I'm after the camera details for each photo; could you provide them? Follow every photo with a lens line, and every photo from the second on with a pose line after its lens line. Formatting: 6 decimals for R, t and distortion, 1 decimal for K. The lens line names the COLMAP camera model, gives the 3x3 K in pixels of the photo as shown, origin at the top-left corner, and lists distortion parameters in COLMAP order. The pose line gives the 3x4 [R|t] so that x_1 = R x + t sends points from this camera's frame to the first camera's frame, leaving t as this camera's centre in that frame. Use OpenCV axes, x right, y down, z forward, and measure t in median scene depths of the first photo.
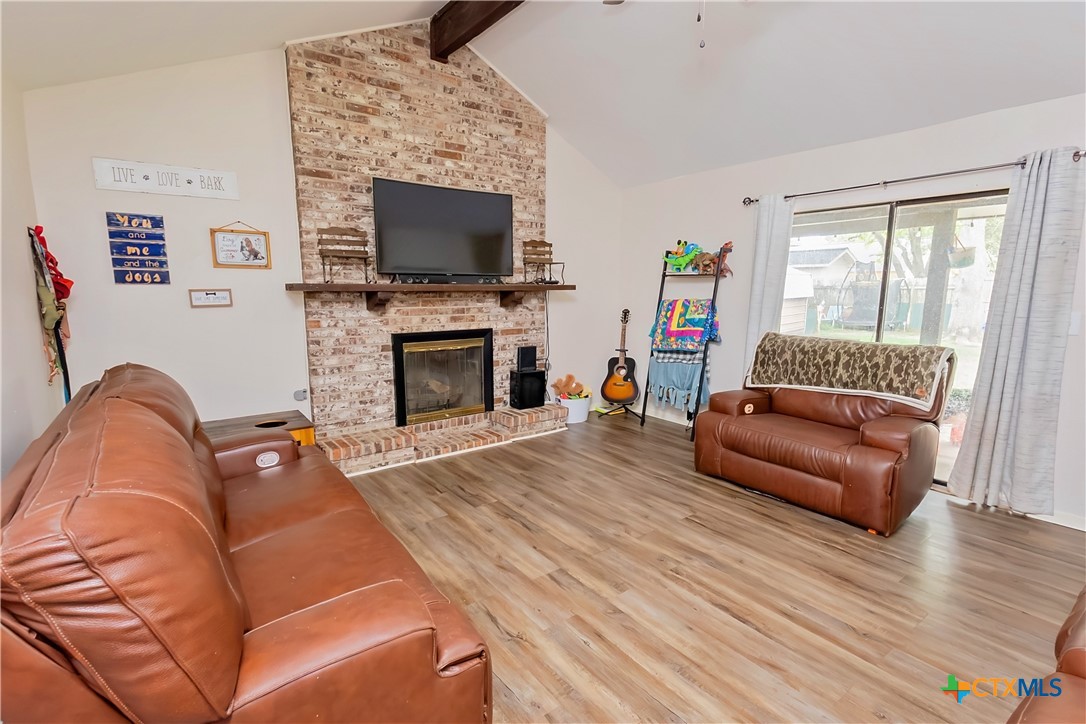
lens RADIAL K [[526.4, 0, 549.9], [0, 526.4, 368.4], [0, 0, 1]] dist [0.023417, -0.000992]
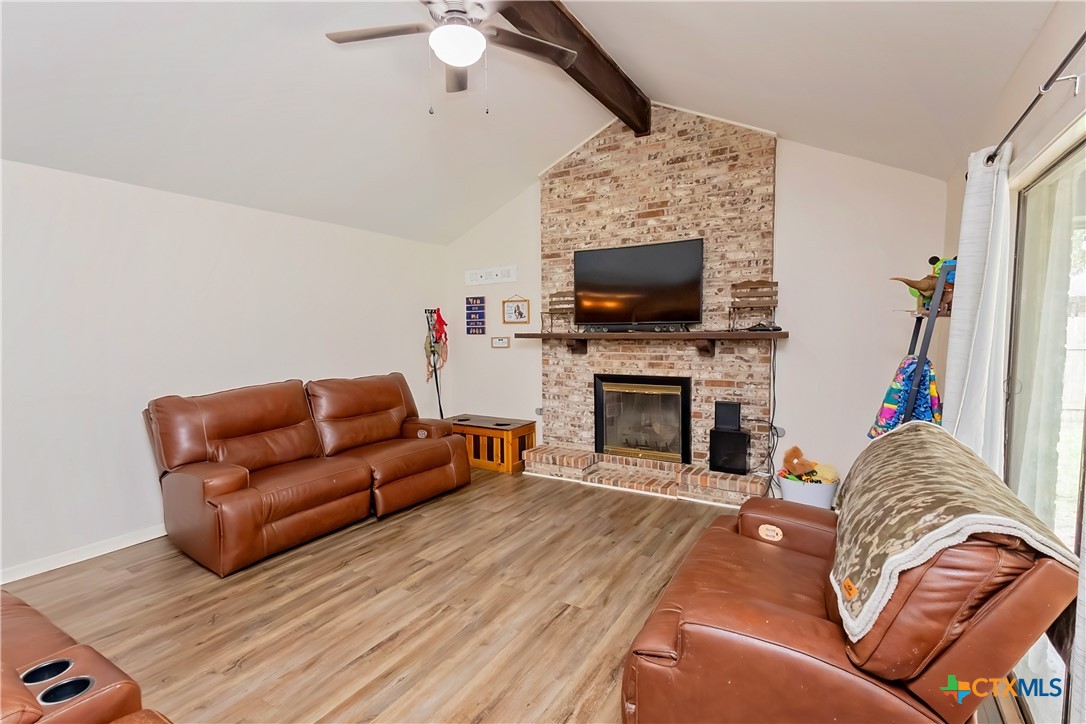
lens RADIAL K [[526.4, 0, 549.9], [0, 526.4, 368.4], [0, 0, 1]] dist [0.023417, -0.000992]
pose [[0.350035, 0.061405, -0.934722, 0.779177], [-0.136614, 0.990527, 0.013912, -0.079205], [0.926721, 0.122826, 0.355108, 0.470924]]
